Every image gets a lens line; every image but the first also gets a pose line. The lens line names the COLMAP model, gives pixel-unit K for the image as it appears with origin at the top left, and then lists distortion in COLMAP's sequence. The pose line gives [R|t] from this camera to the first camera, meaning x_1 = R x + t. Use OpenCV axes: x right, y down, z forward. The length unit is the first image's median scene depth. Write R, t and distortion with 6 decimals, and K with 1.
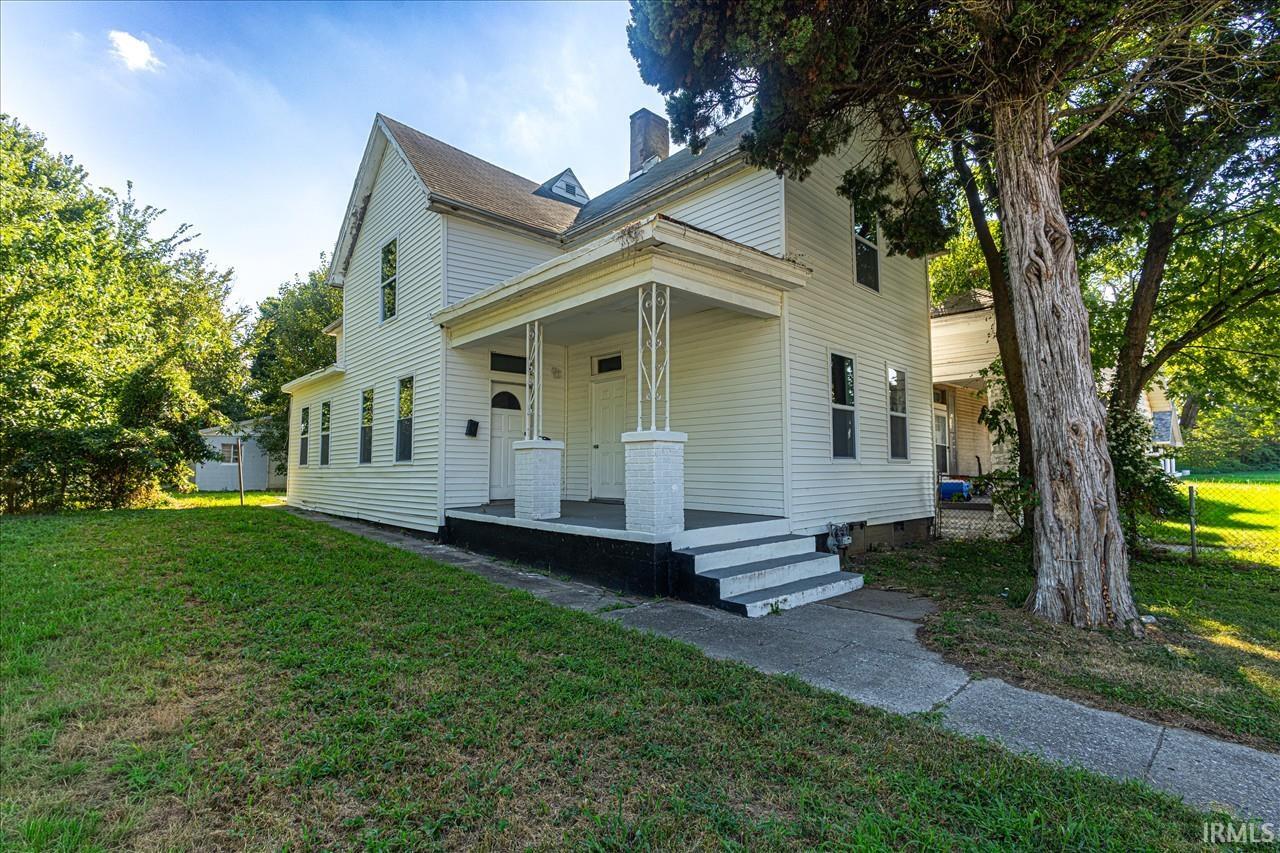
lens RADIAL K [[573.2, 0, 633.4], [0, 573.2, 426.8], [0, 0, 1]] dist [0.002782, 0.000544]
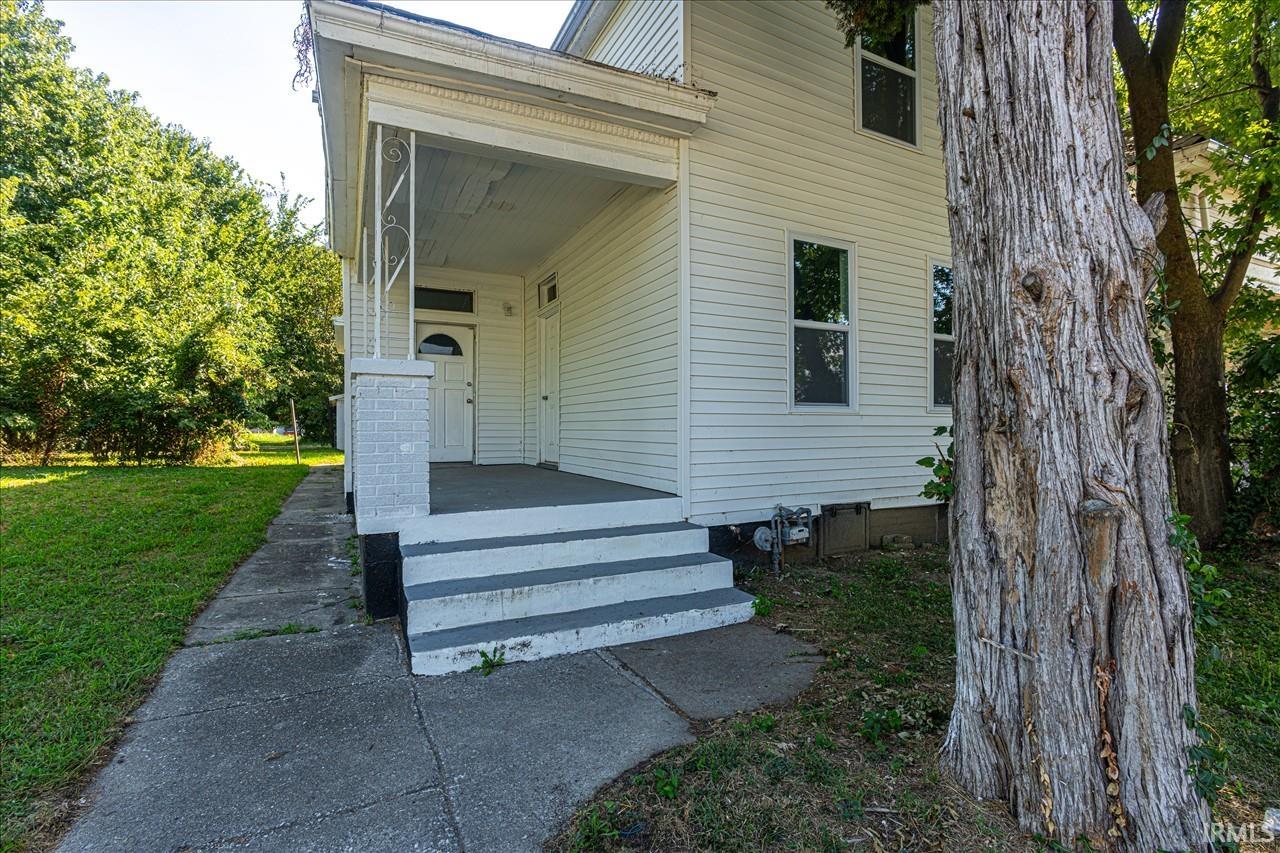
lens RADIAL K [[573.2, 0, 642.9], [0, 573.2, 426.1], [0, 0, 1]] dist [0.002782, 0.000544]
pose [[0.962137, -0.004781, -0.272525, 0.468004], [0.021985, 0.997950, 0.060108, 0.046830], [0.271679, -0.063824, 0.960269, 0.435717]]
